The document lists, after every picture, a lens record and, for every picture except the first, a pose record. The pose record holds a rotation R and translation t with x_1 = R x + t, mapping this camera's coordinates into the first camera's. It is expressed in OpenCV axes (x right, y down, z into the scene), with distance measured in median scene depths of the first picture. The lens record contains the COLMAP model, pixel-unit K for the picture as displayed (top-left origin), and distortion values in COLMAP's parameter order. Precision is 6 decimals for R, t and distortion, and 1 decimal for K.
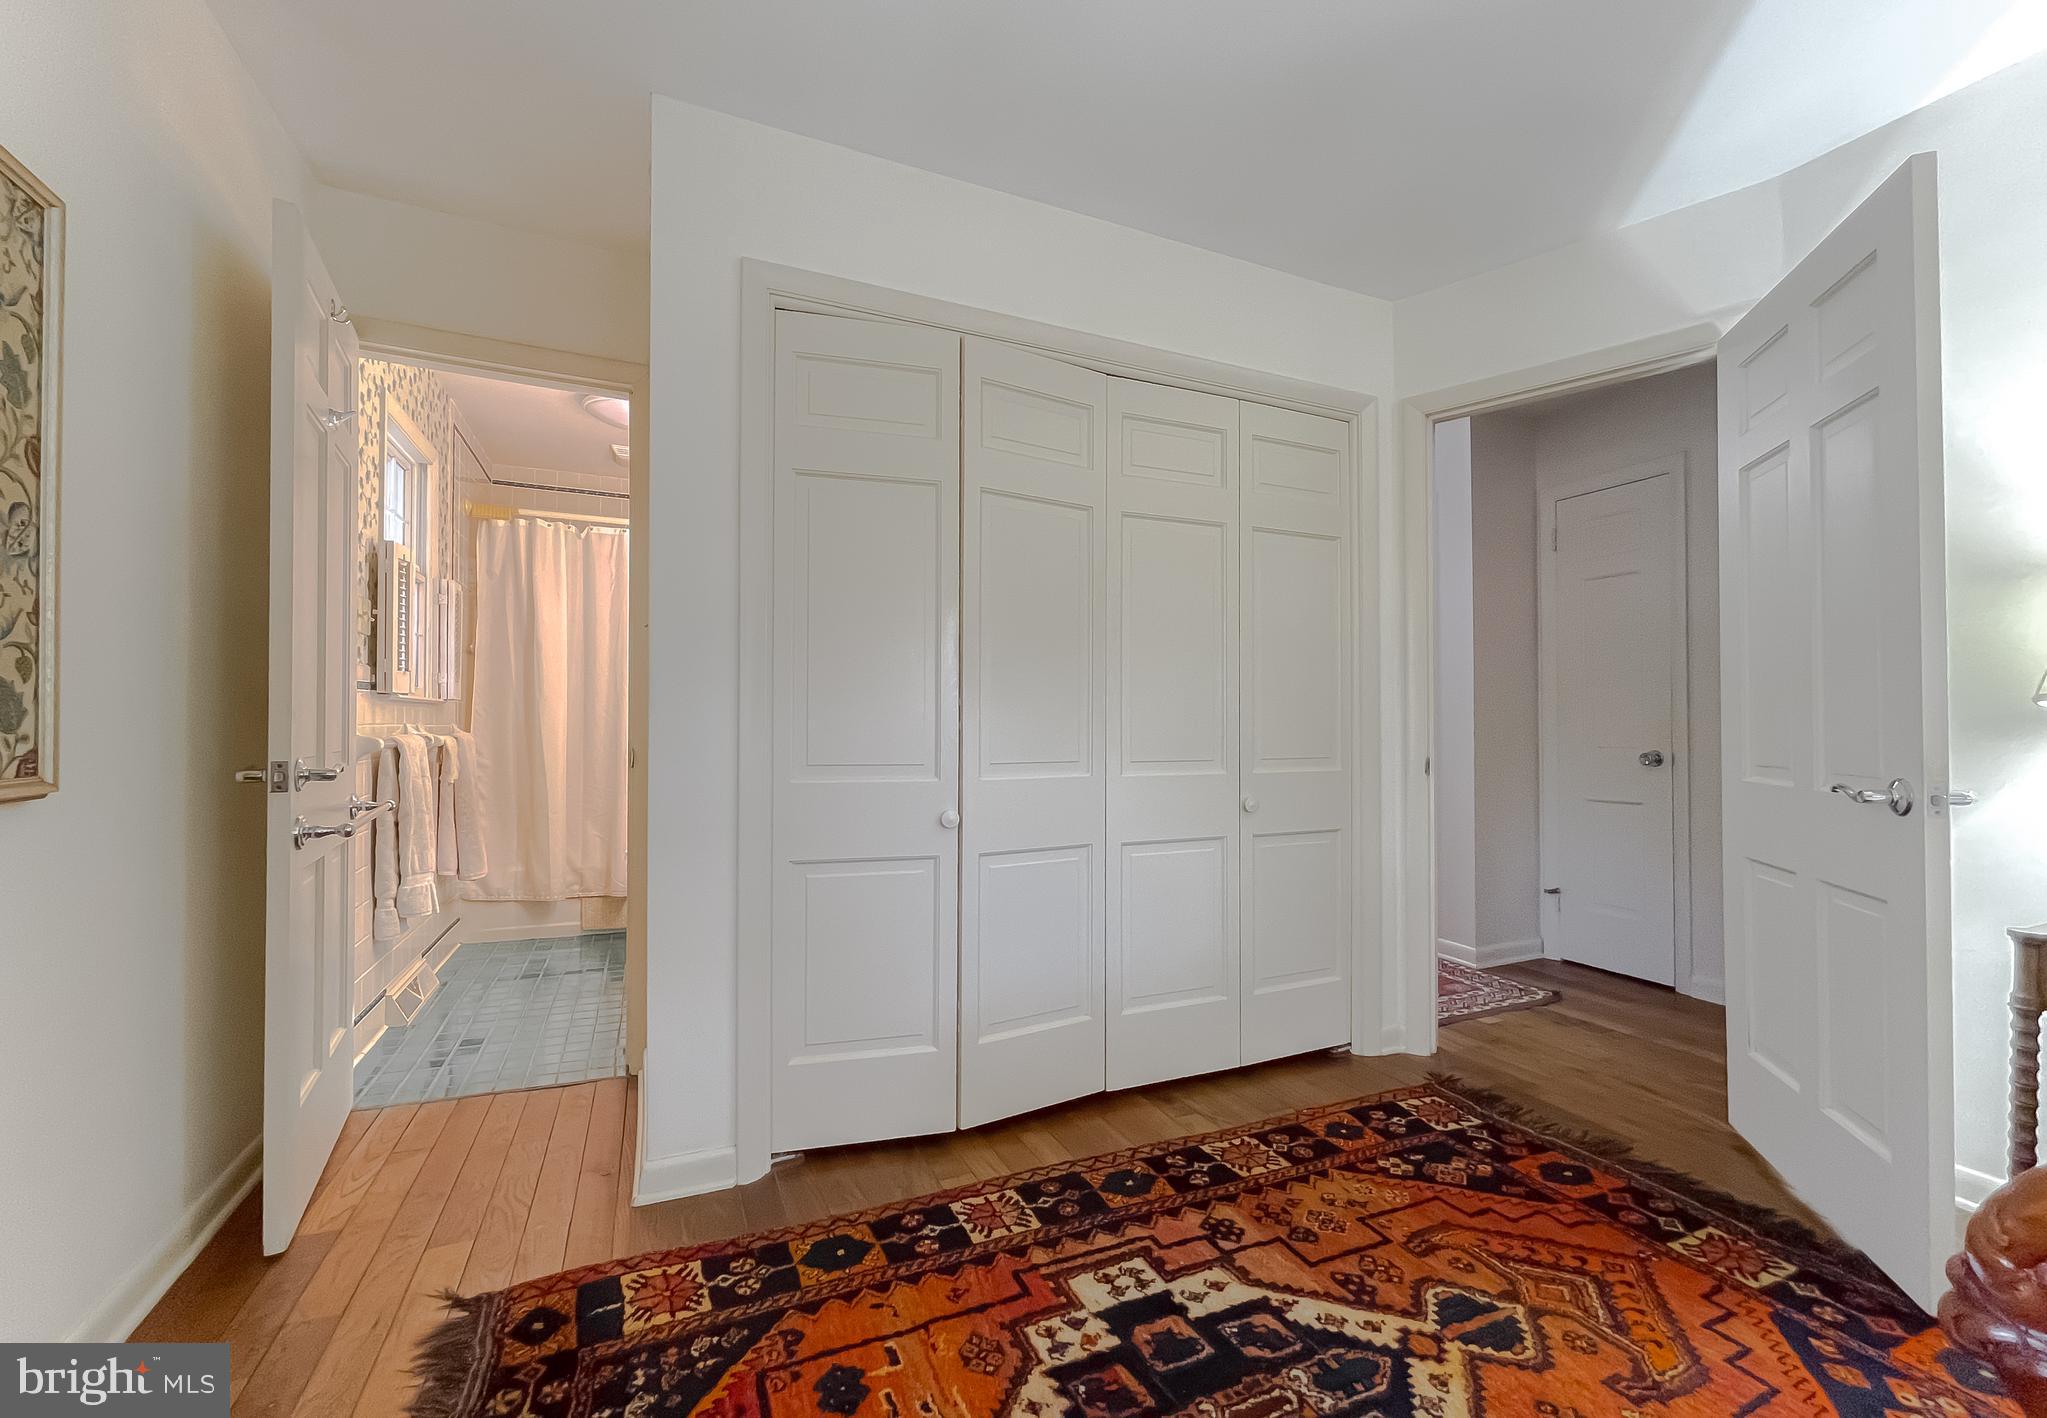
lens RADIAL K [[835.3, 0, 1002.4], [0, 835.3, 709.4], [0, 0, 1]] dist [-0.003053, 0.001134]
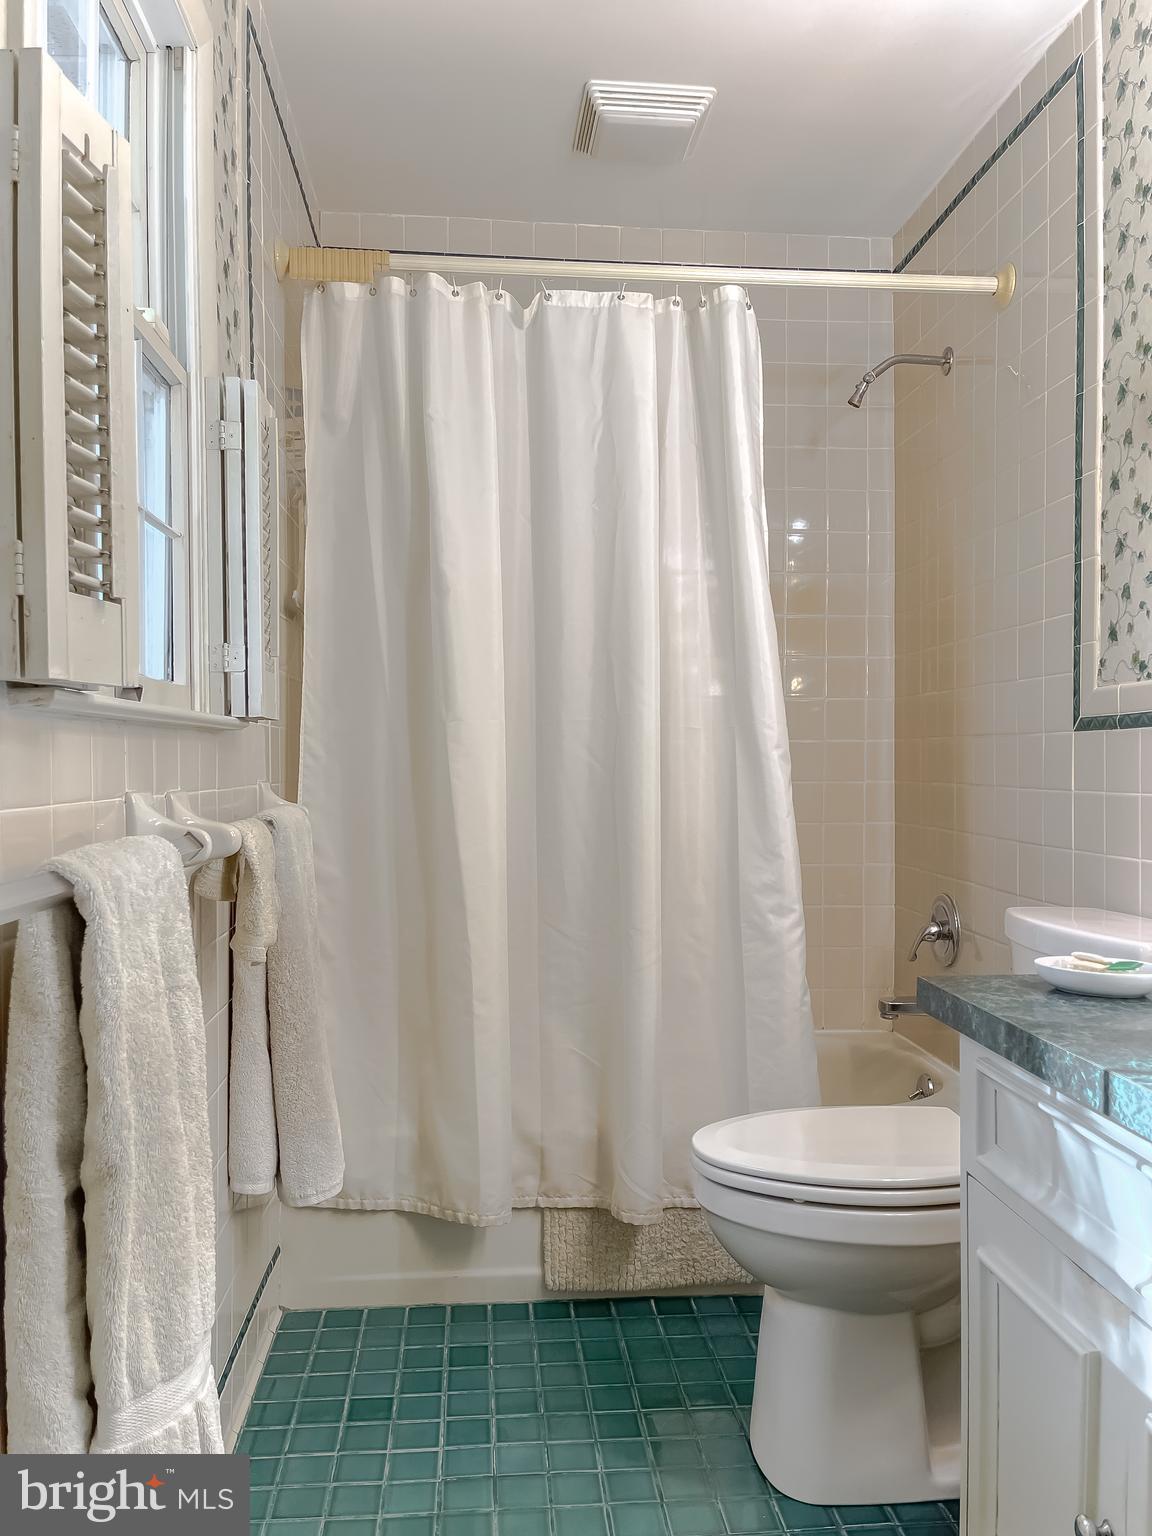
lens RADIAL K [[1202.7, 0, 583.5], [0, 1202.7, 767.5], [0, 0, 1]] dist [0.063225, -0.078009]
pose [[0.949848, -0.003470, -0.312691, -0.337671], [0.010572, 0.999723, 0.021021, 0.000137], [0.312532, -0.023273, 0.949622, 0.509589]]
